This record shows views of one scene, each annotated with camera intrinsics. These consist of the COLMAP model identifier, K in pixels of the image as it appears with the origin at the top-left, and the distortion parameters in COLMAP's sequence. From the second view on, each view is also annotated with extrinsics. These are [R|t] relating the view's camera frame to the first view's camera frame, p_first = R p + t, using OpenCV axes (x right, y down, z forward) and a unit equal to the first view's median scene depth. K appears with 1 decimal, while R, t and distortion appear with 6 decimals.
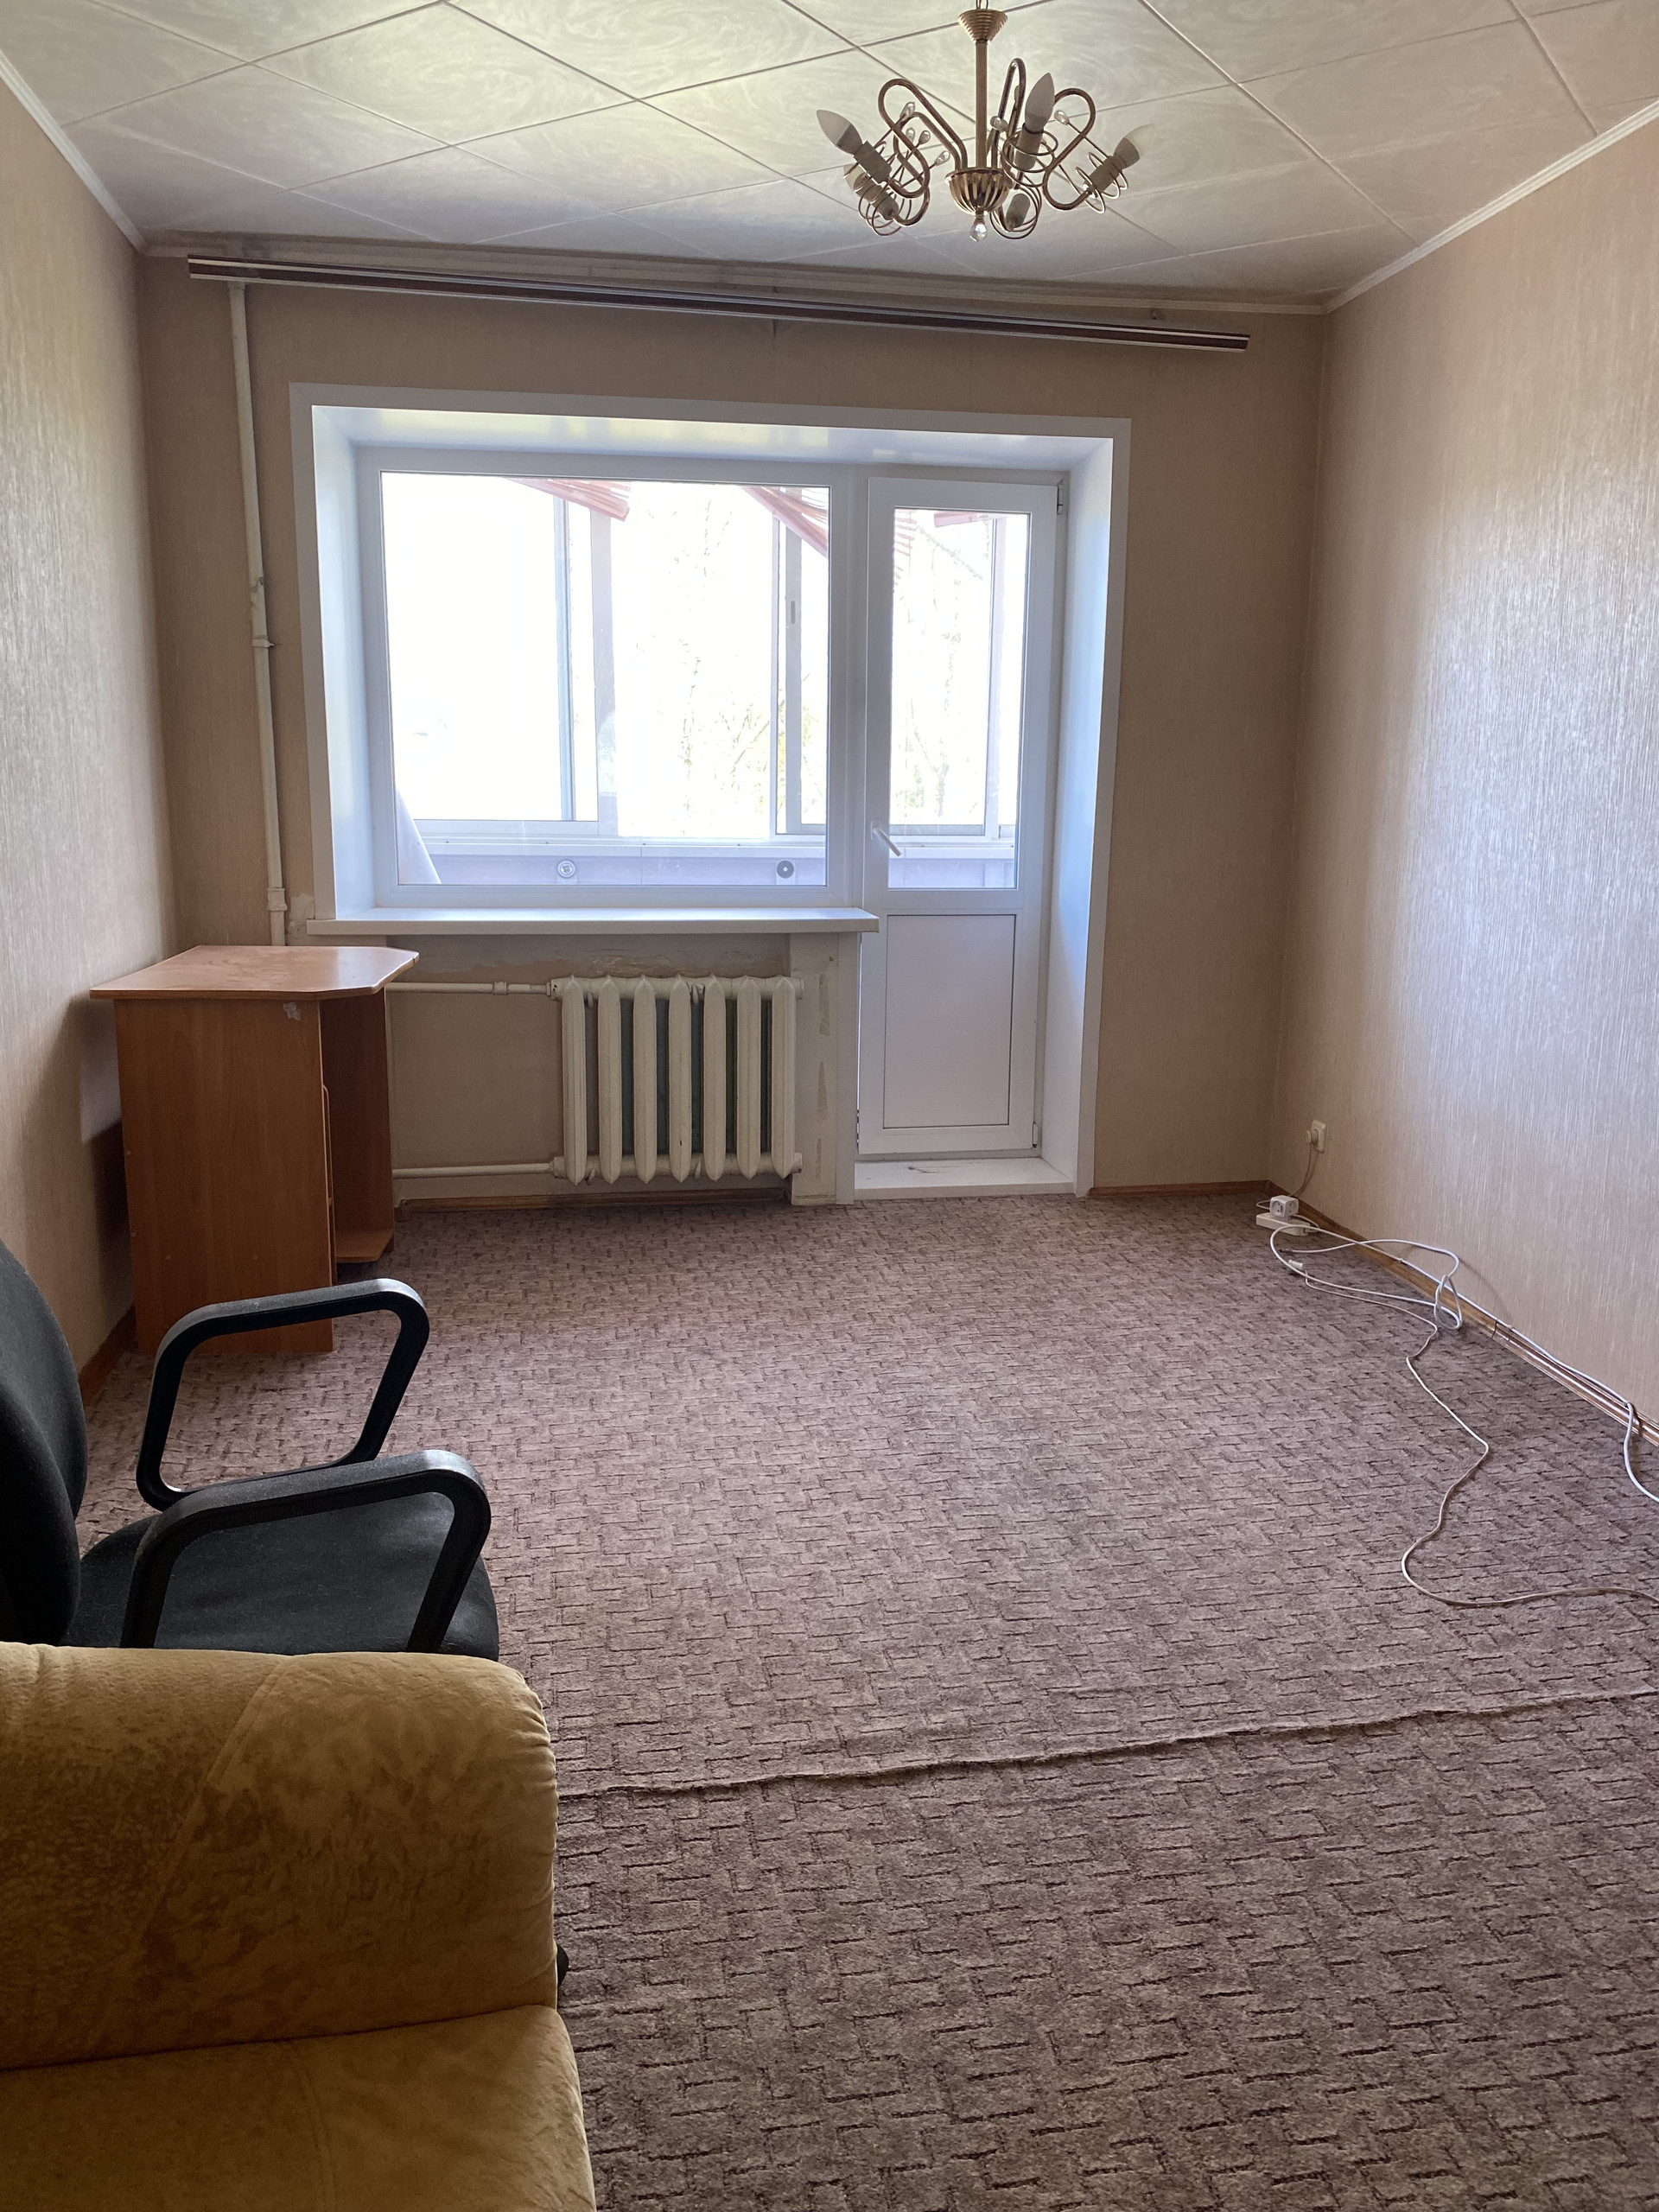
lens RADIAL K [[1639.1, 0, 942.3], [0, 1639.1, 1107.5], [0, 0, 1]] dist [0.005020, -0.004864]
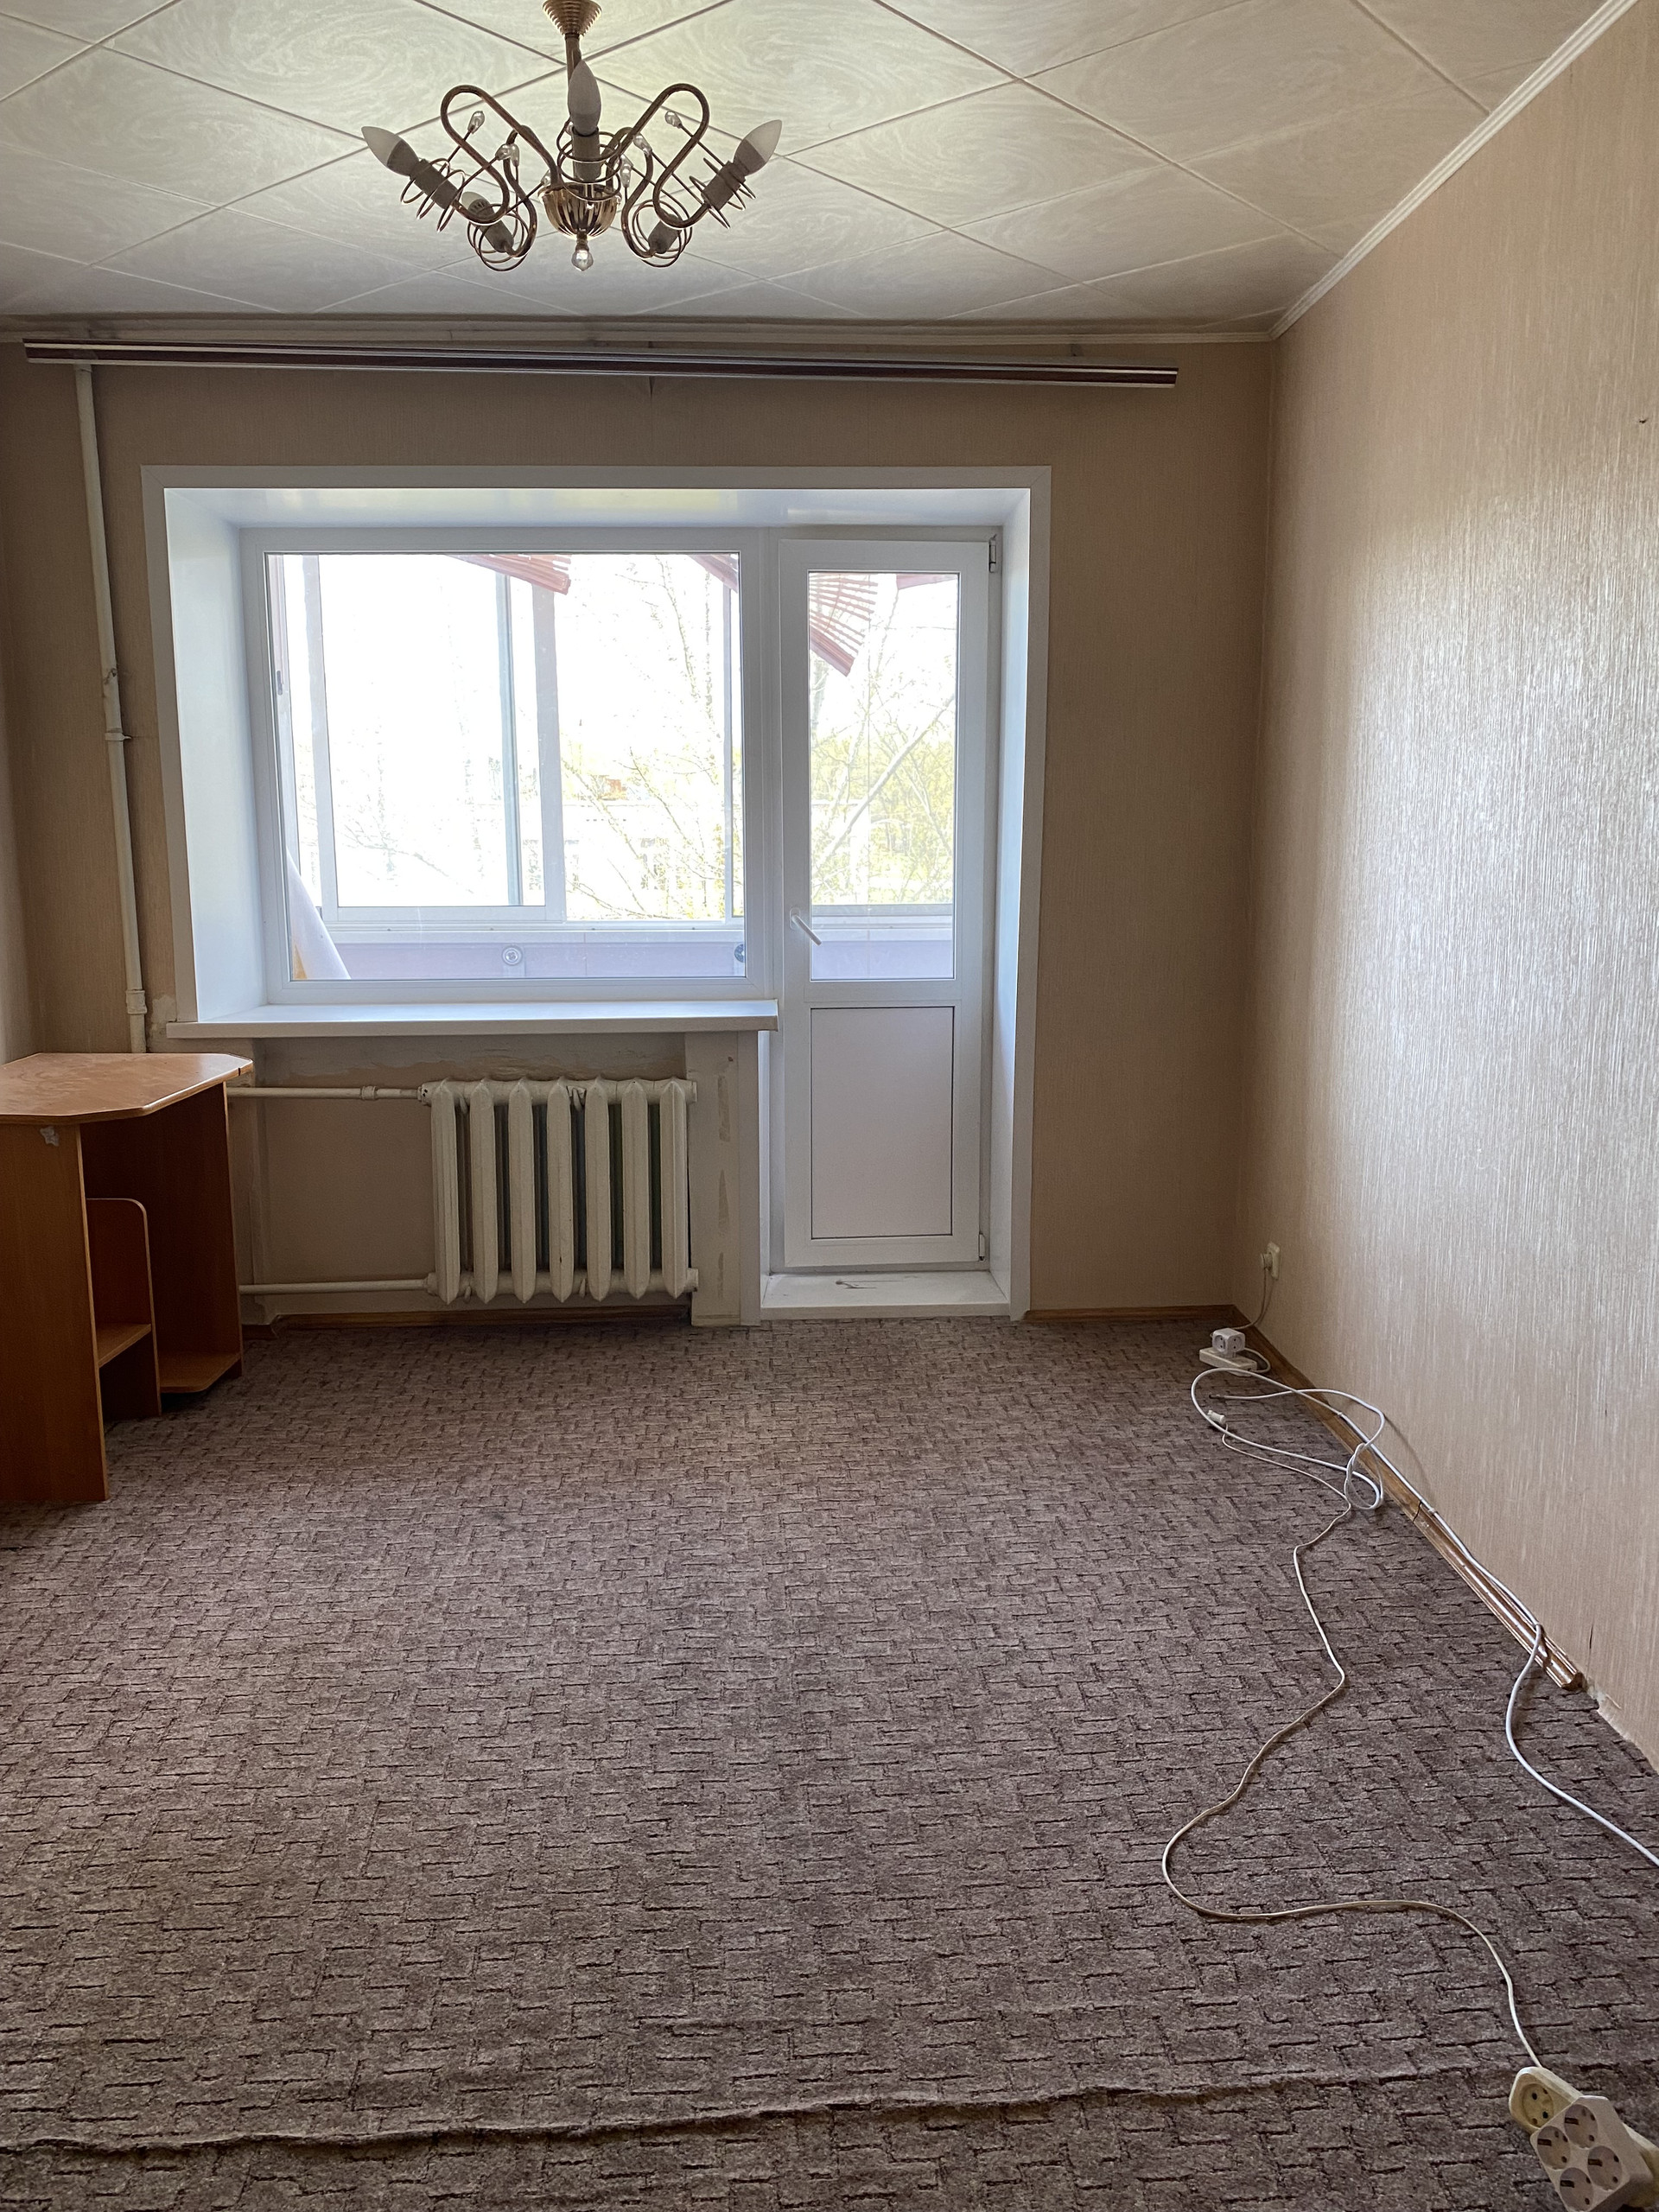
lens RADIAL K [[1639.1, 0, 942.3], [0, 1639.1, 1107.5], [0, 0, 1]] dist [0.005020, -0.004864]
pose [[0.992908, 0.004675, -0.118791, 0.193168], [-0.008055, 0.999576, -0.027984, -0.047733], [0.118610, 0.028742, 0.992525, 0.124064]]
